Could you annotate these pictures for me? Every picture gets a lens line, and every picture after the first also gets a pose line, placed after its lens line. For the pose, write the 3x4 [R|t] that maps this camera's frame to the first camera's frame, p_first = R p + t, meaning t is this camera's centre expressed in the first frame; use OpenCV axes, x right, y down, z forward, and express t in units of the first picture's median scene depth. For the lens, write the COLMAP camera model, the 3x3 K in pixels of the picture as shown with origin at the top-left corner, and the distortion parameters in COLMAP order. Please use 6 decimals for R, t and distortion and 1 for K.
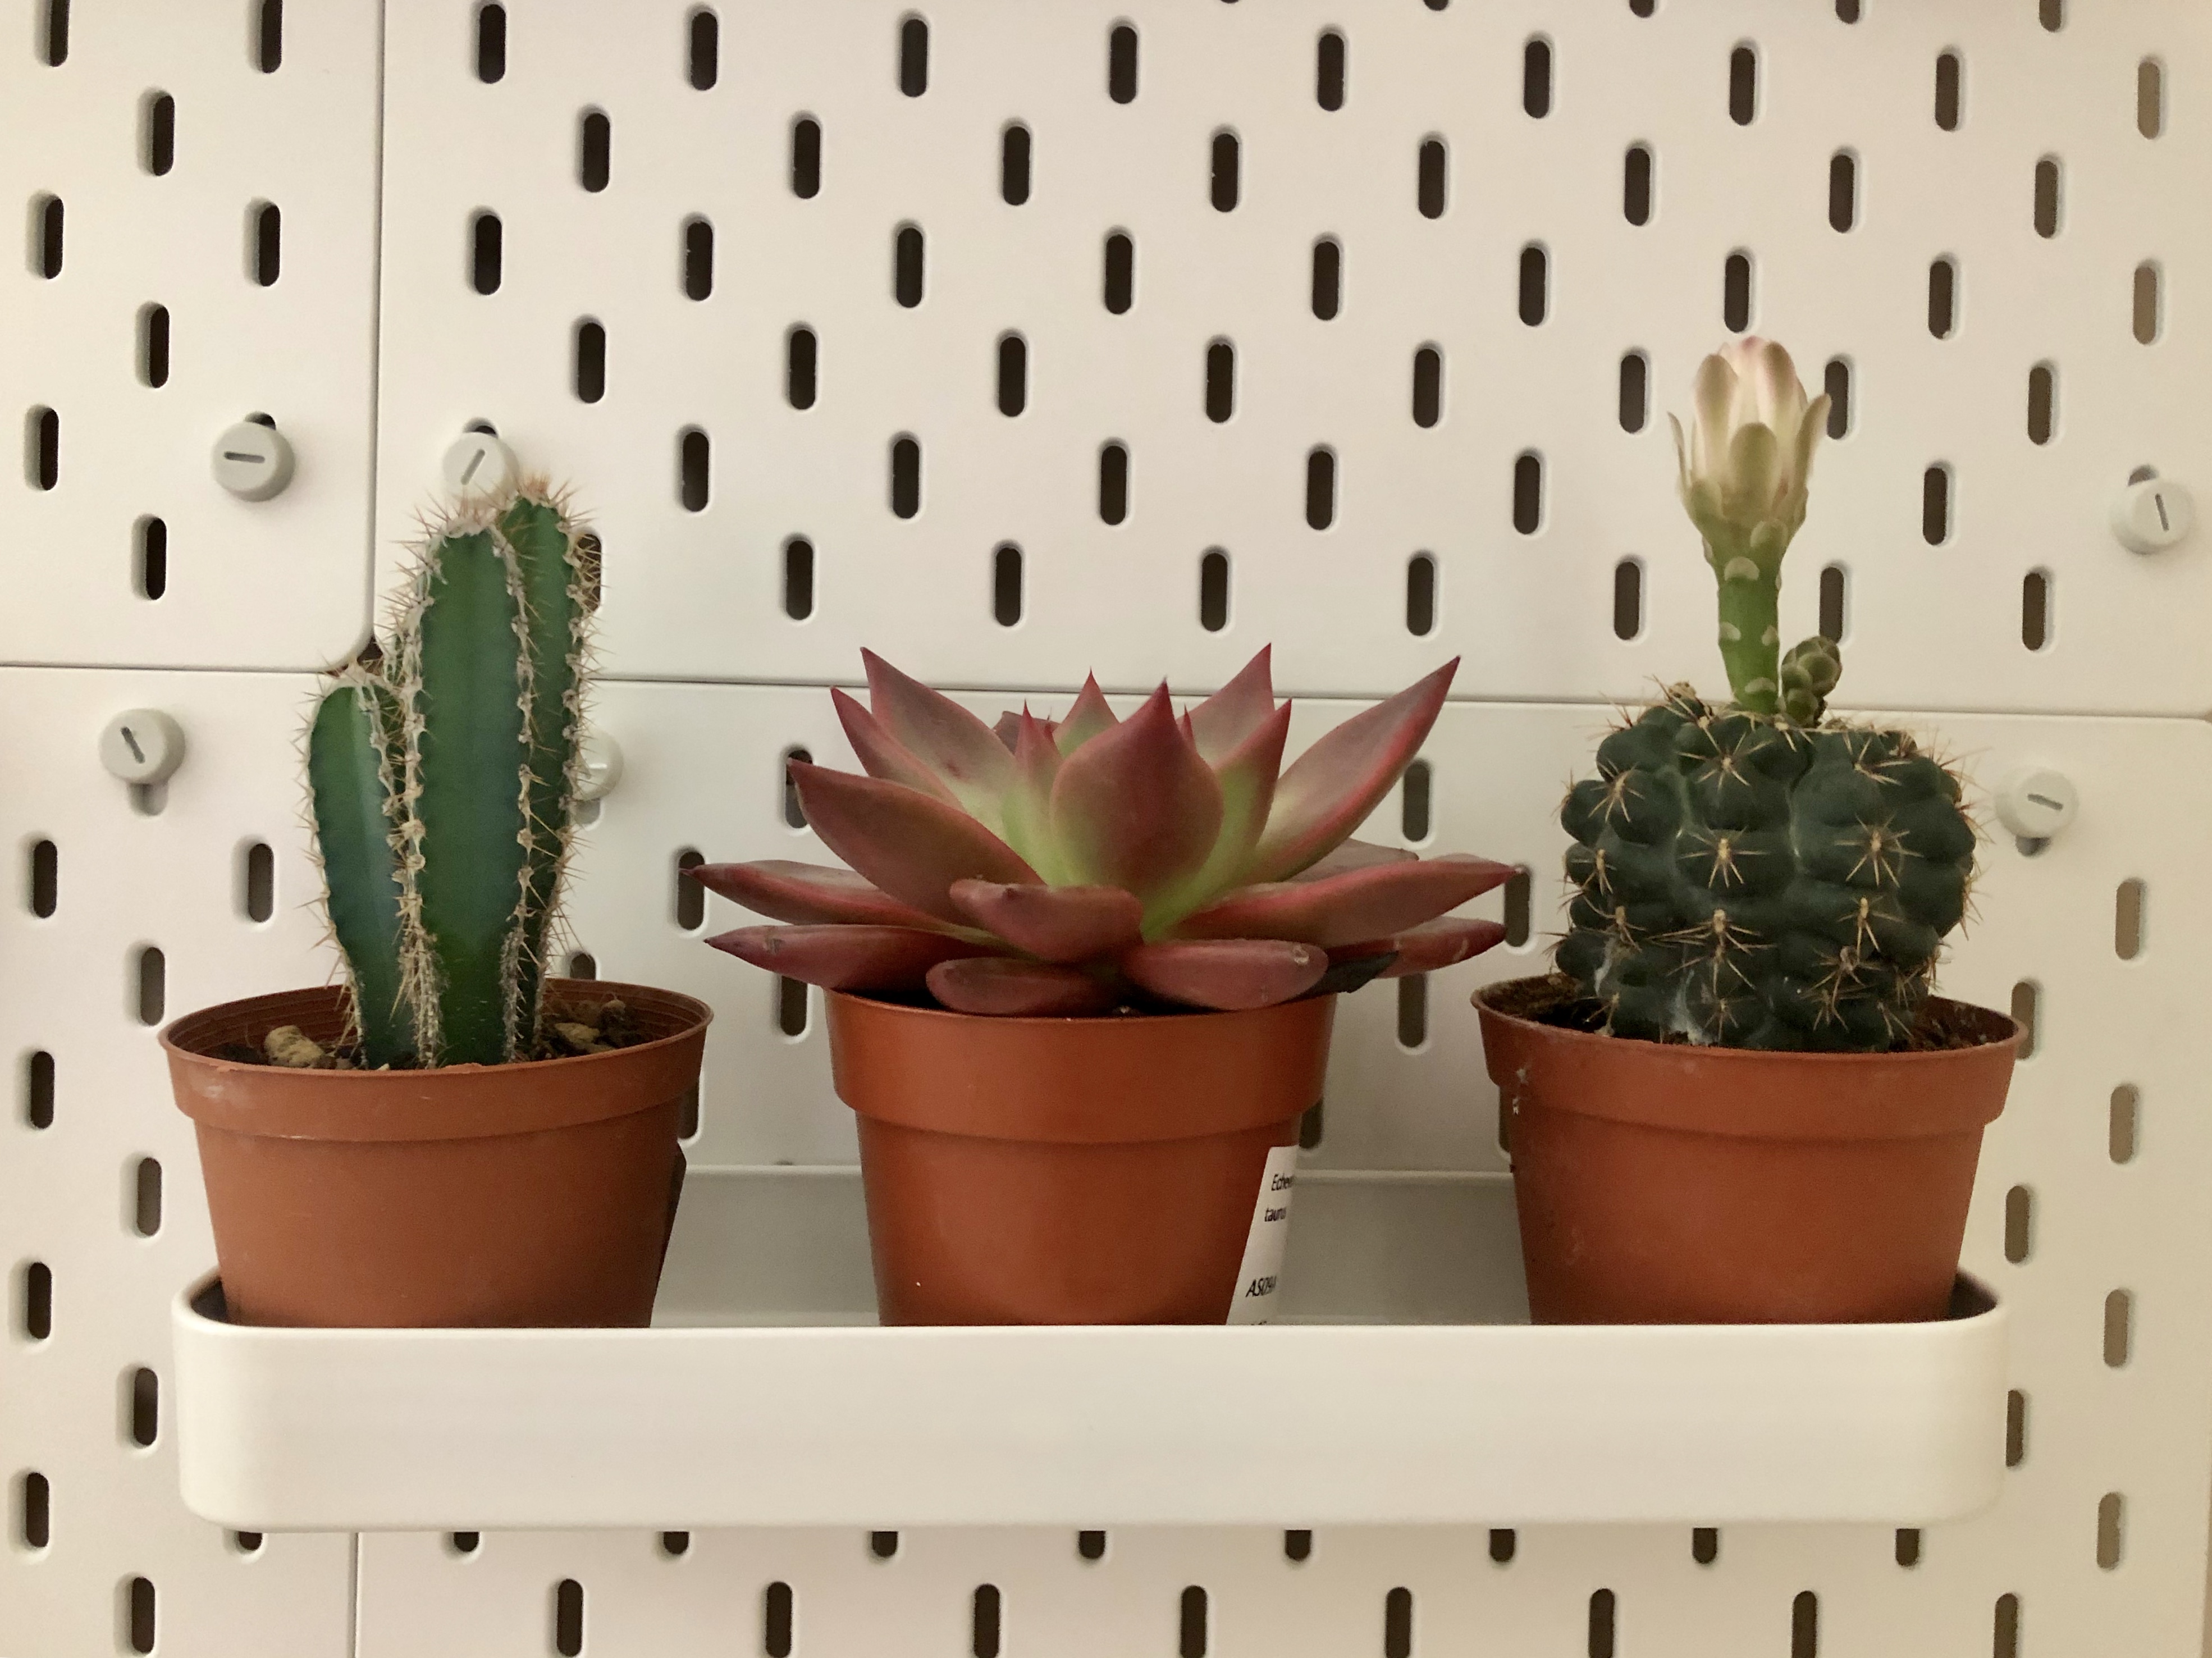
lens RADIAL K [[1813.8, 0, 1113.4], [0, 1813.8, 832.8], [0, 0, 1]] dist [0.047255, -0.076450]
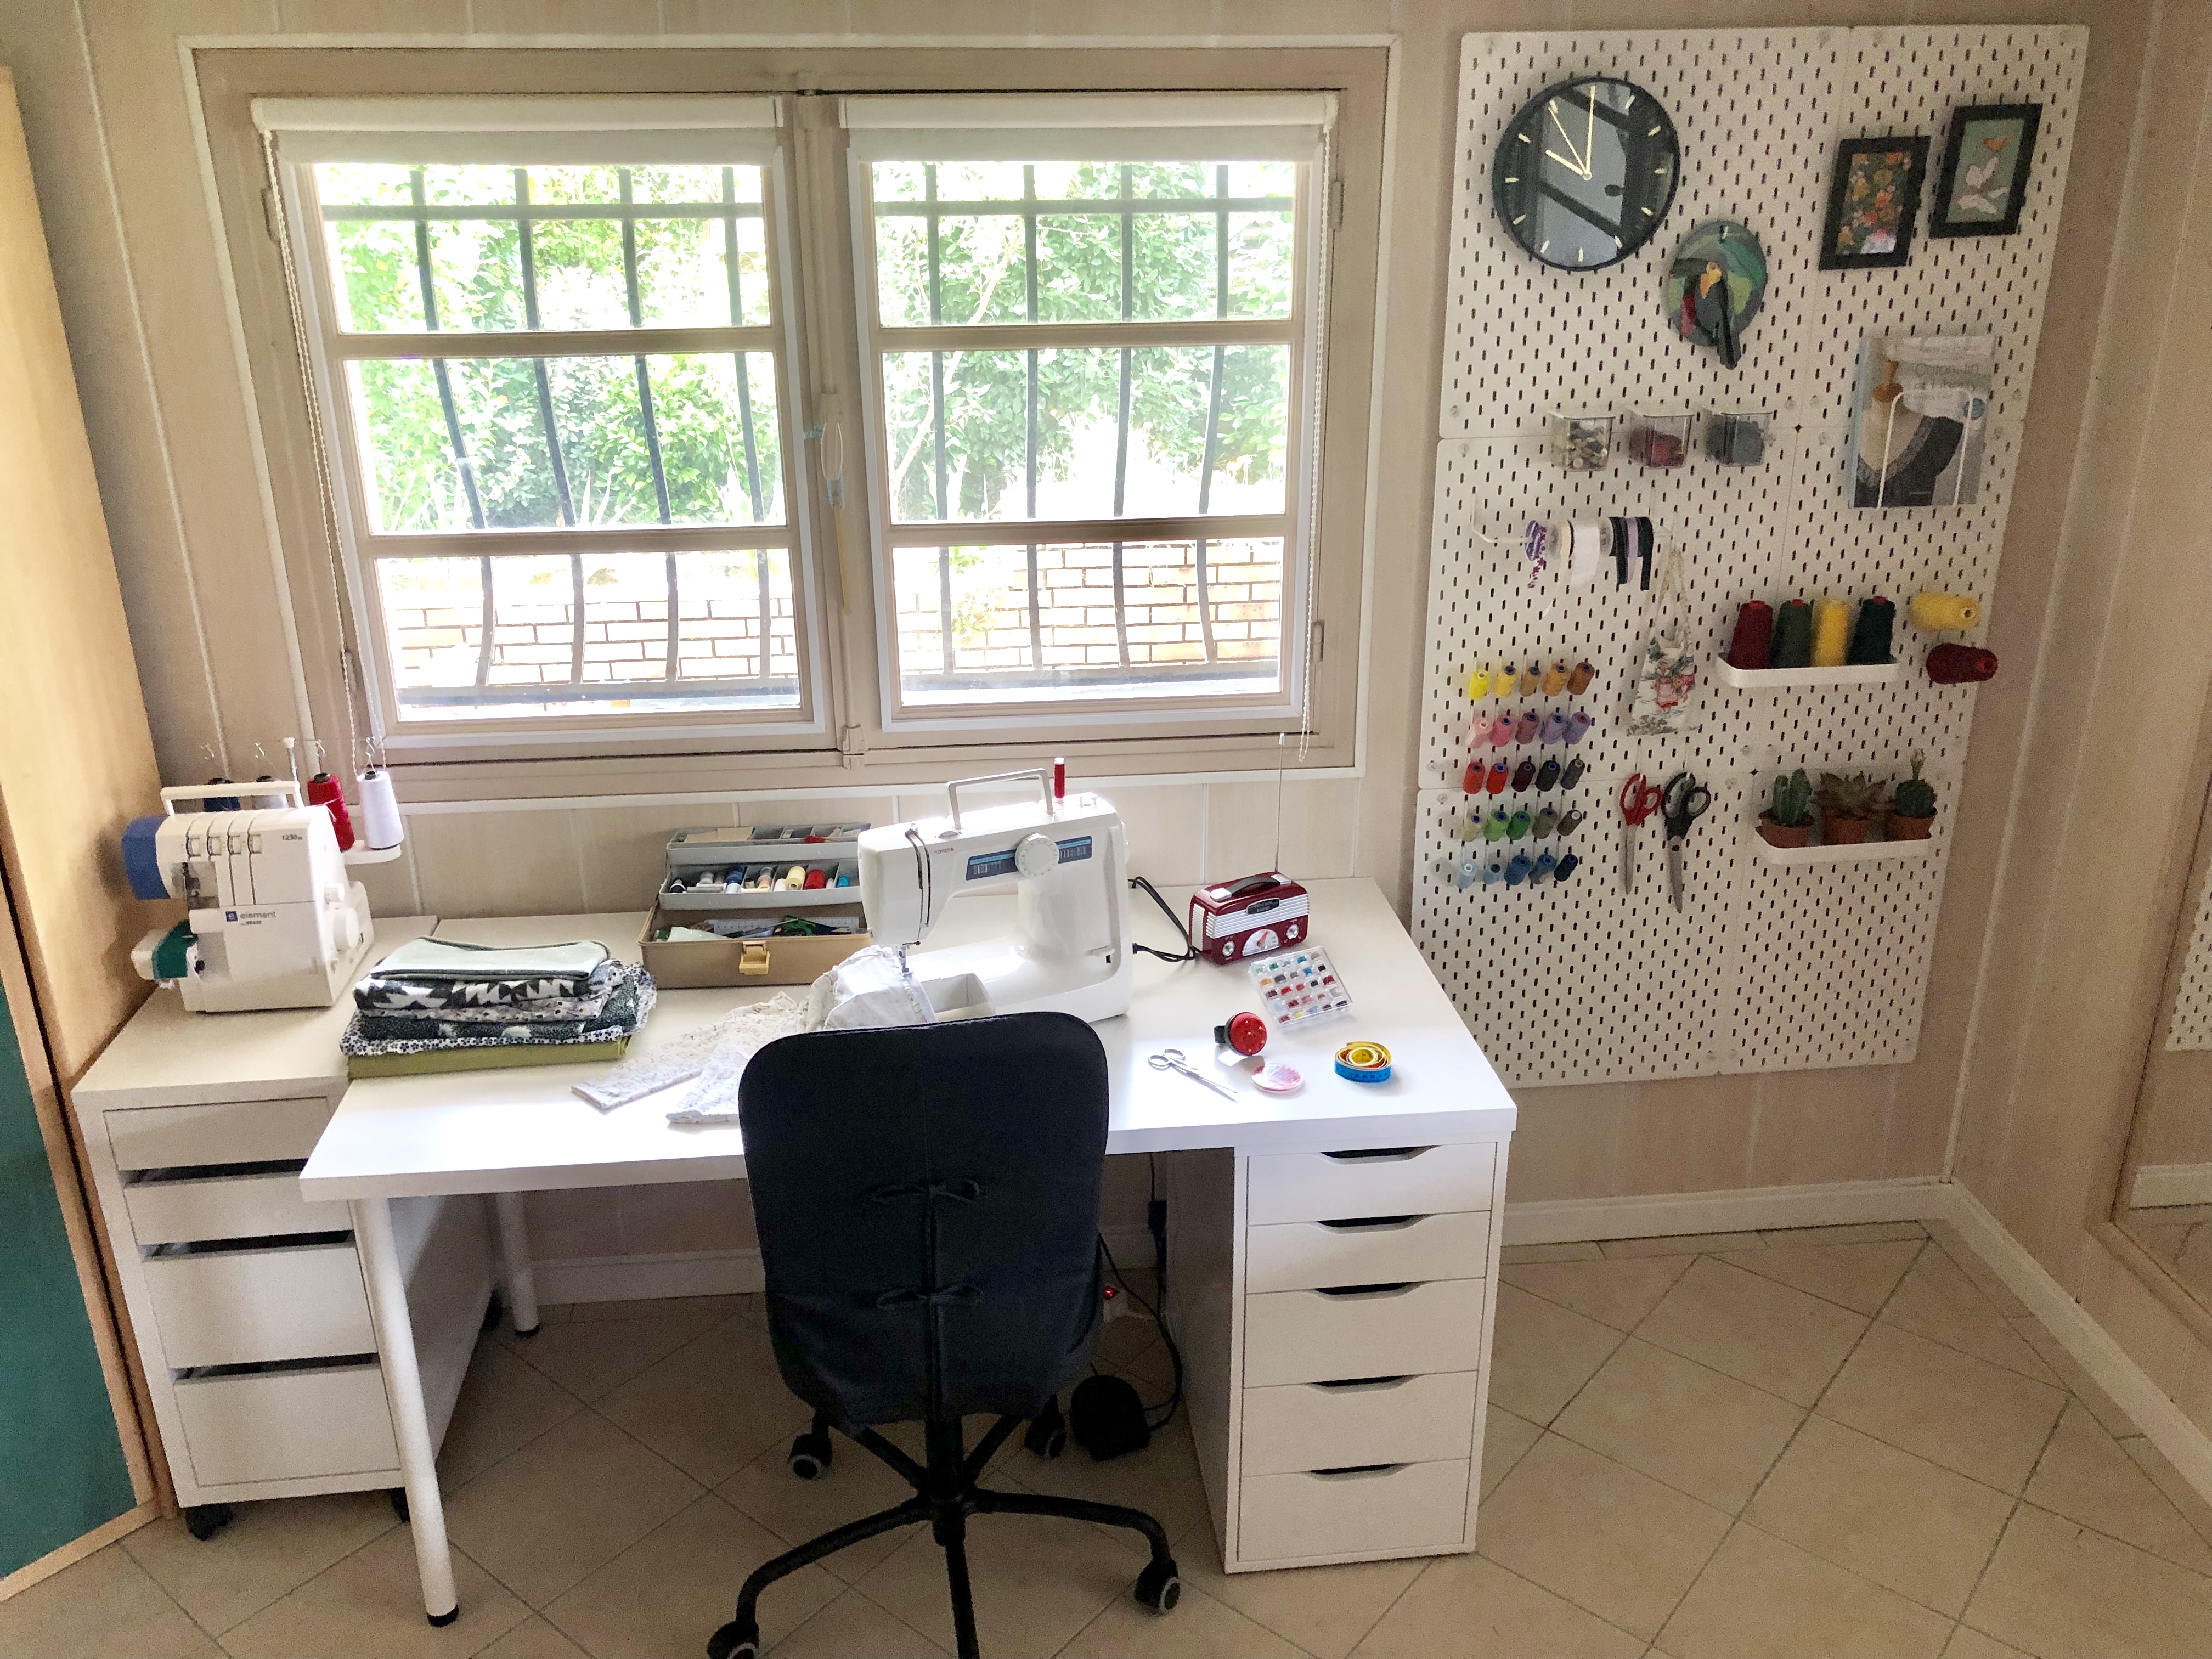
lens RADIAL K [[1822.8, 0, 1095.2], [0, 1822.8, 822.2], [0, 0, 1]] dist [0.000759, 0.036413]
pose [[0.997394, -0.053065, 0.048883, -4.606753], [0.031978, 0.932486, 0.359788, -3.576942], [-0.064675, -0.357287, 0.931753, -8.074532]]
